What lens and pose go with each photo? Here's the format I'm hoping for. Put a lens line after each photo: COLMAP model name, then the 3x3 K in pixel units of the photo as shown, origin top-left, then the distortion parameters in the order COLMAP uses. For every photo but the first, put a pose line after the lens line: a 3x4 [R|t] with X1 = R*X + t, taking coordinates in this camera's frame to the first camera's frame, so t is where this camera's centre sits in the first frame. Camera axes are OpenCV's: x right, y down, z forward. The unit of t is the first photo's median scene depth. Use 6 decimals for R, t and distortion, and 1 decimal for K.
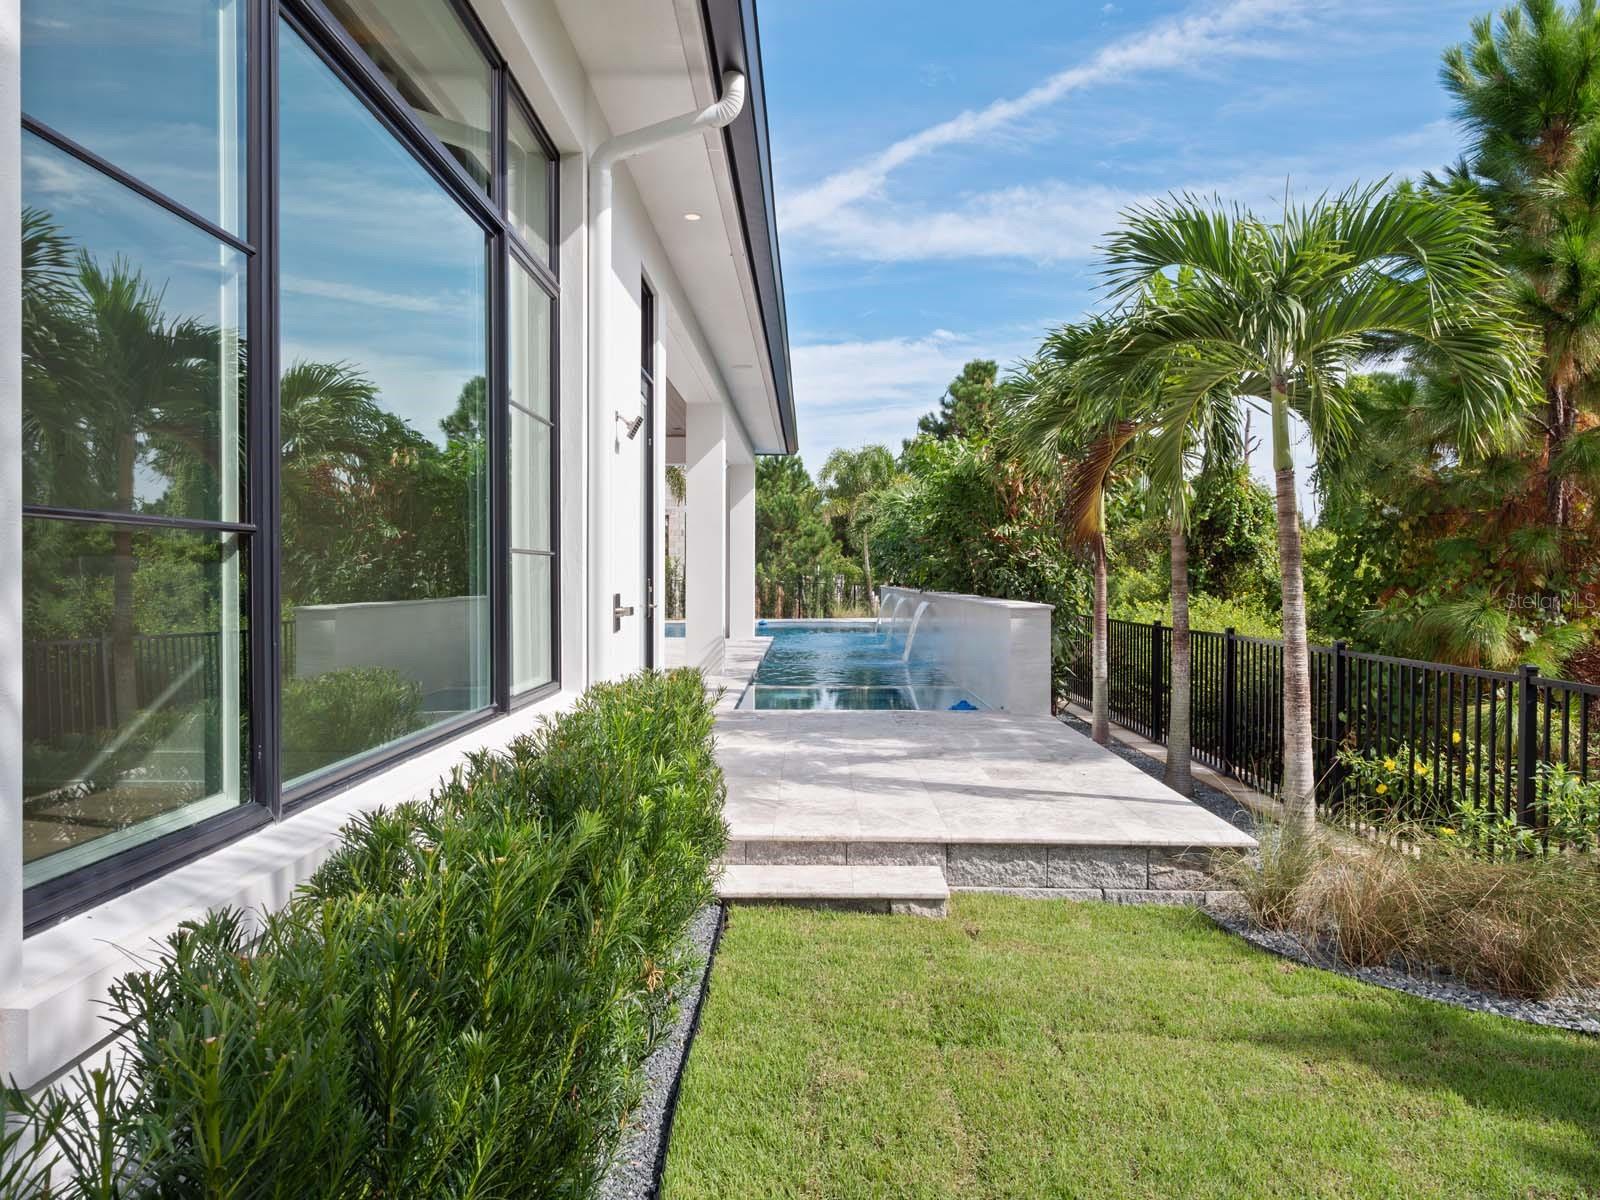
lens RADIAL K [[1141.6, 0, 800.0], [0, 1141.6, 600.0], [0, 0, 1]] dist [0.004964, 0.000190]
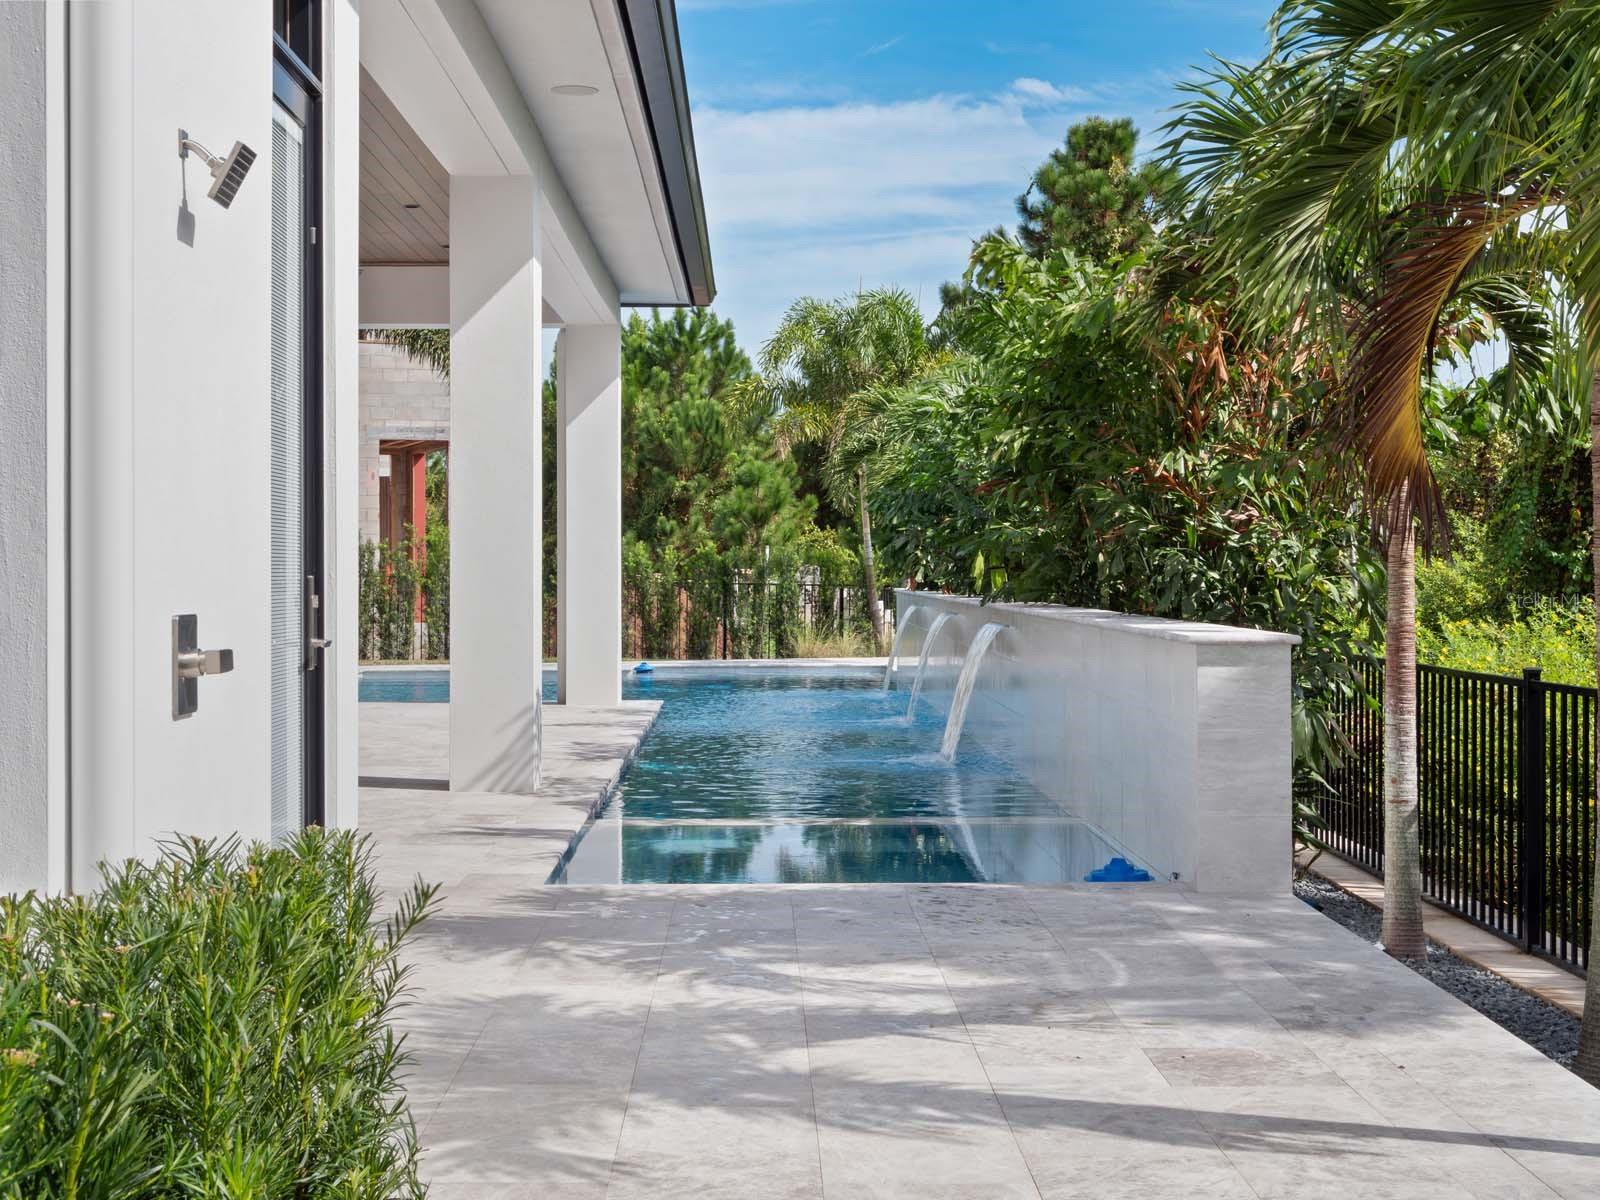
lens RADIAL K [[2313.8, 0, 800.0], [0, 2313.8, 600.0], [0, 0, 1]] dist [-0.015040, -0.016577]
pose [[0.999594, -0.003641, 0.028263, 0.005120], [0.003856, 0.999964, -0.007541, -0.001078], [-0.028235, 0.007647, 0.999572, 0.058449]]
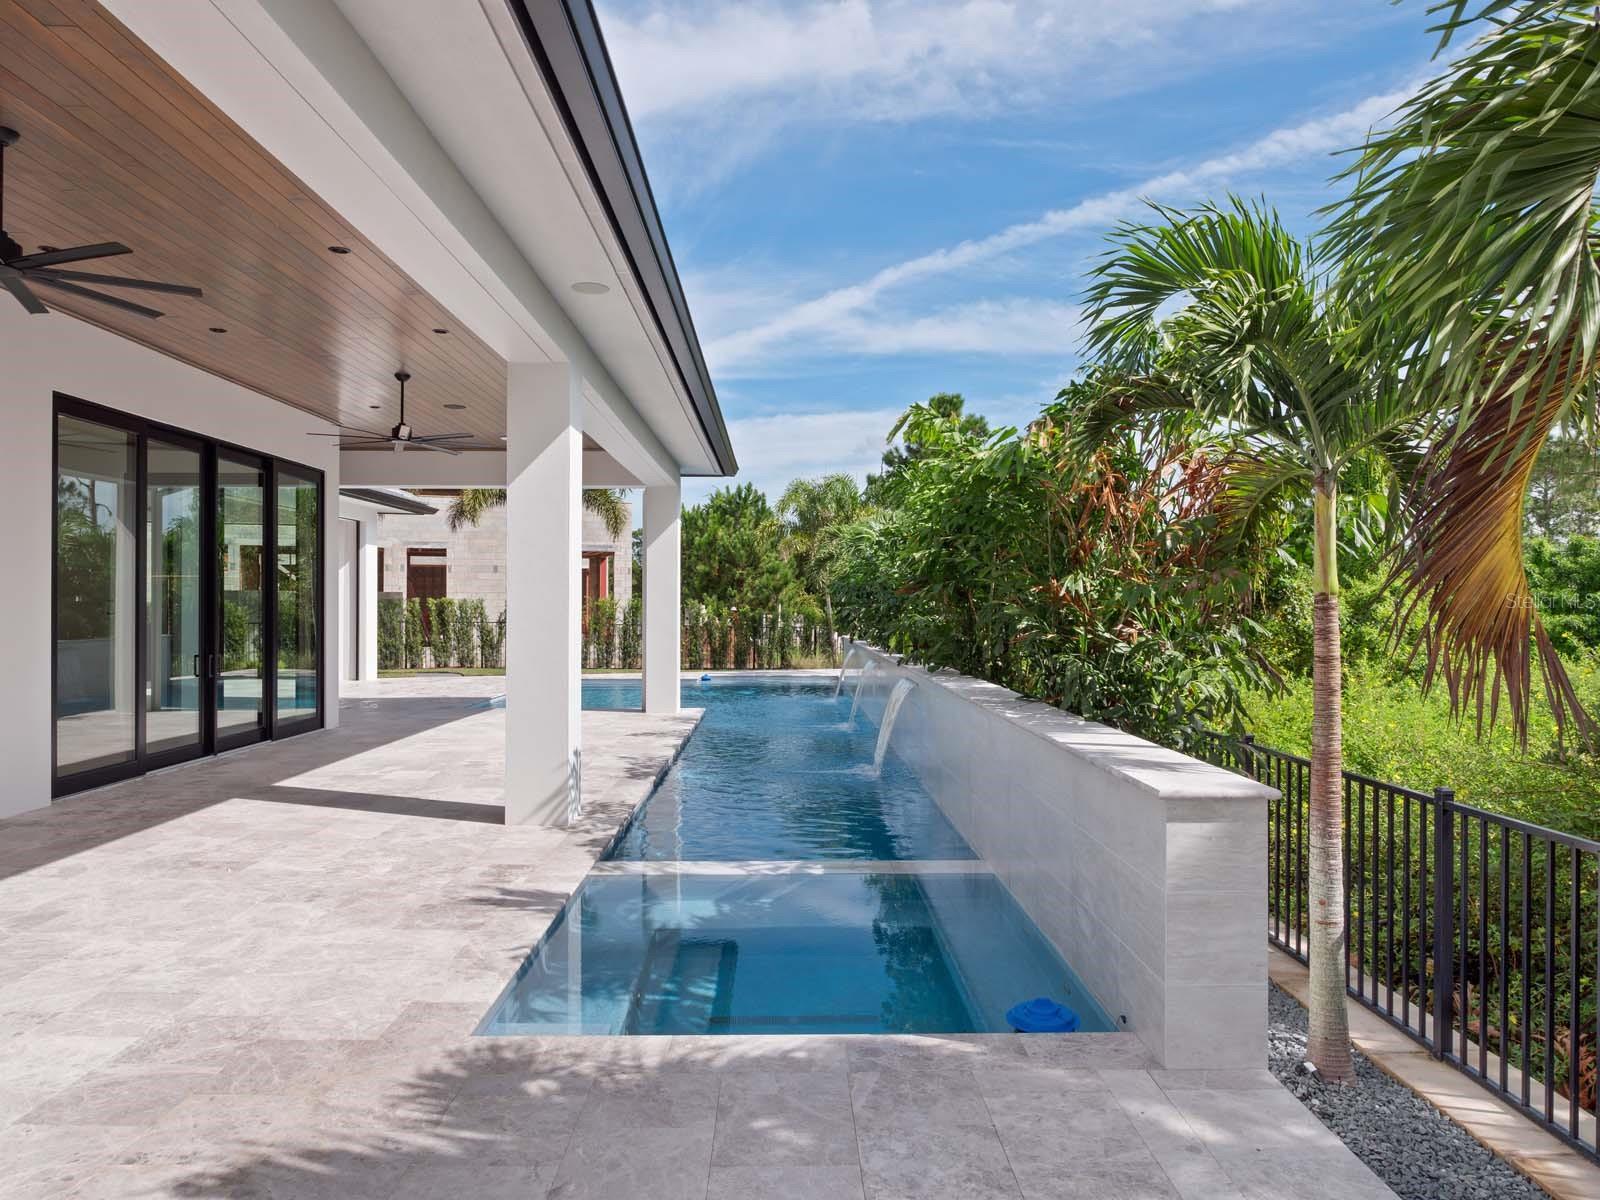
lens RADIAL K [[1022.7, 0, 800.0], [0, 1022.7, 600.0], [0, 0, 1]] dist [-0.041658, 0.025311]
pose [[0.999666, -0.000575, 0.025839, 0.020670], [0.001270, 0.999638, -0.026873, -0.020337], [-0.025814, 0.026897, 0.999305, 0.264112]]
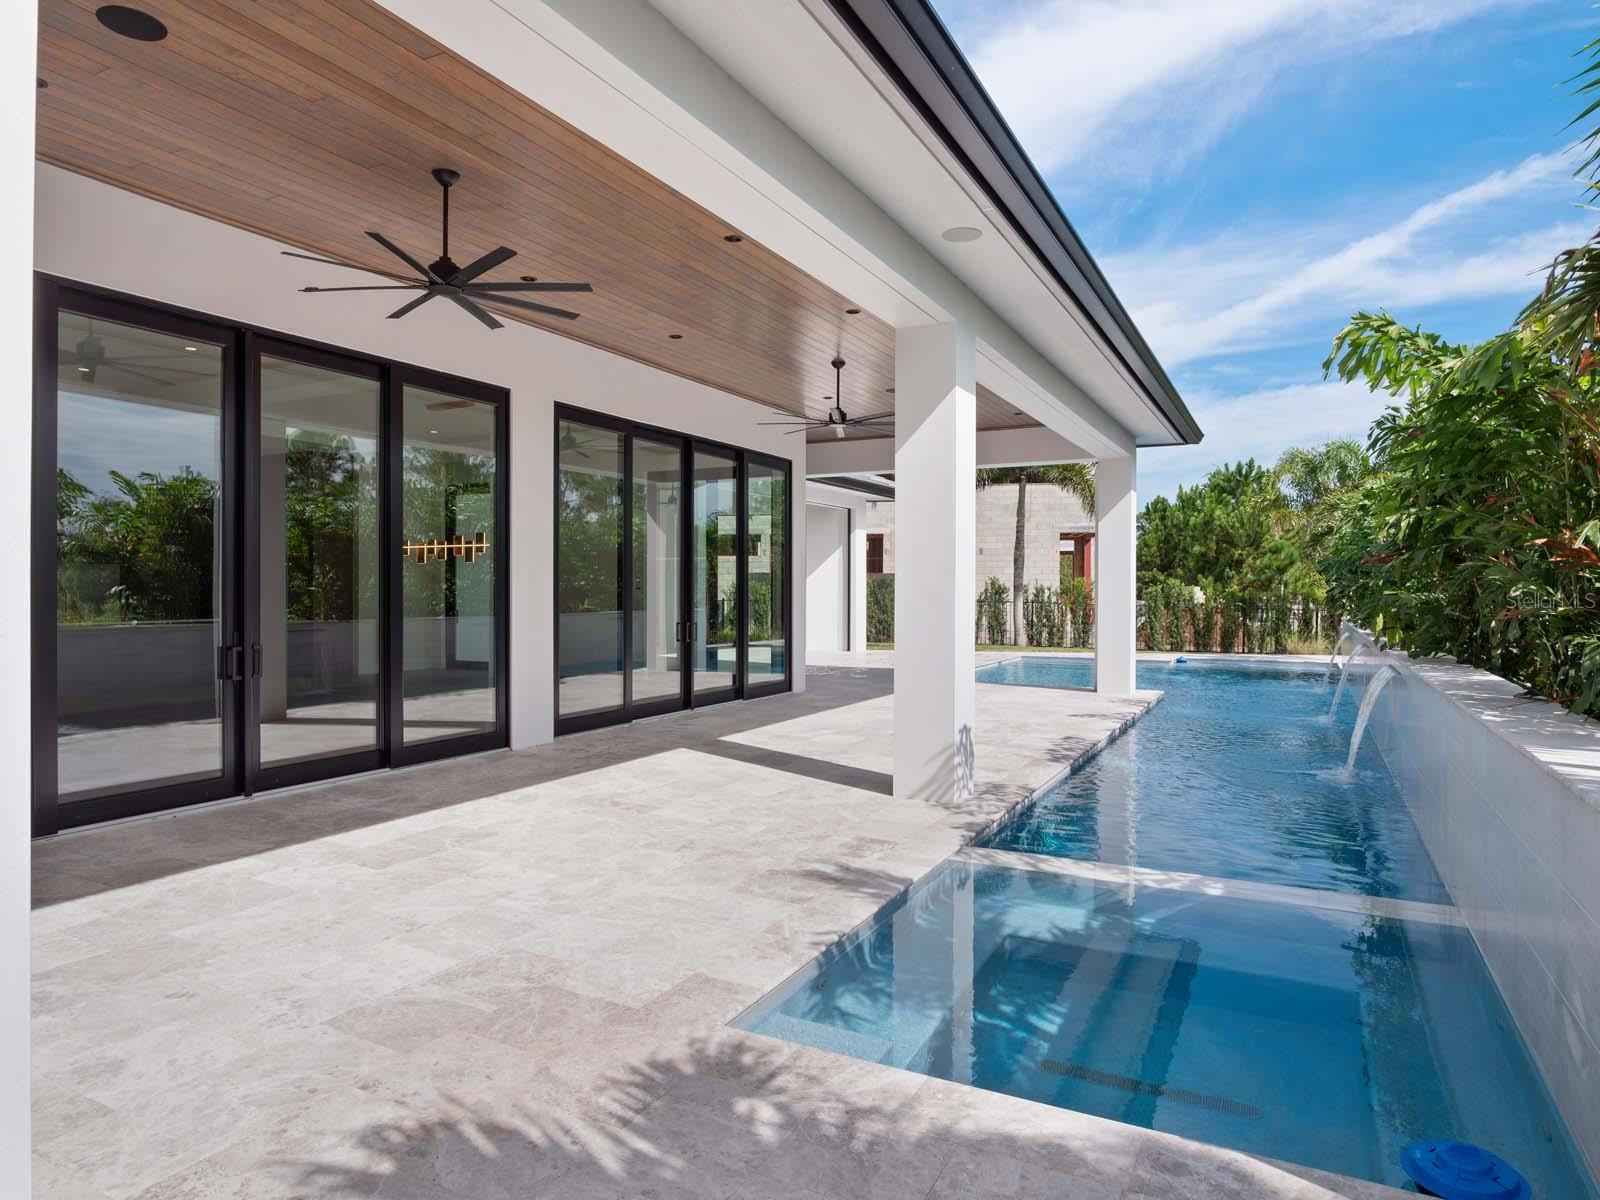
lens RADIAL K [[954.1, 0, 800.0], [0, 954.1, 600.0], [0, 0, 1]] dist [-0.031460, 0.015873]
pose [[0.886871, 0.006604, -0.461970, 0.045855], [-0.011254, 0.999910, -0.007310, -0.017397], [0.461880, 0.011682, 0.886865, 0.307348]]
